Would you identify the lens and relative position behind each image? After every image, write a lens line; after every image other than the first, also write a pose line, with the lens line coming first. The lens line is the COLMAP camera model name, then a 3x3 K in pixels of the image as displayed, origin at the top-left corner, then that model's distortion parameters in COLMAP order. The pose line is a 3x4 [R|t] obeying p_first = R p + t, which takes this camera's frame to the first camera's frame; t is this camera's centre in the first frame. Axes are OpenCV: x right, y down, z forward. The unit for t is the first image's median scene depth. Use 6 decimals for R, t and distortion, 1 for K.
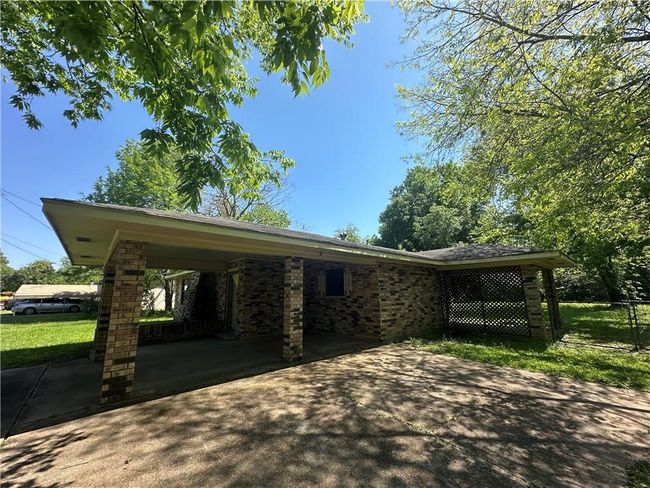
lens RADIAL K [[257.4, 0, 324.5], [0, 257.4, 241.8], [0, 0, 1]] dist [-0.001609, 0.000980]
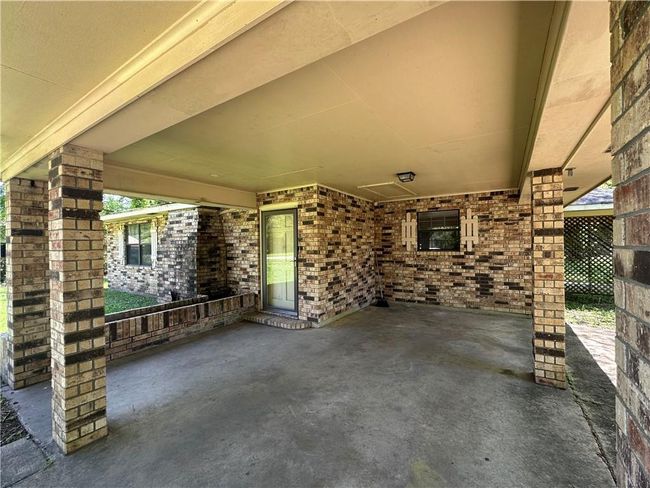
lens RADIAL K [[280.5, 0, 324.8], [0, 280.5, 243.5], [0, 0, 1]] dist [0.001451, 0.000024]
pose [[0.963303, 0.003195, 0.268396, -0.445990], [-0.053092, 0.982441, 0.178858, 0.078528], [-0.263111, -0.186545, 0.946559, 0.408782]]
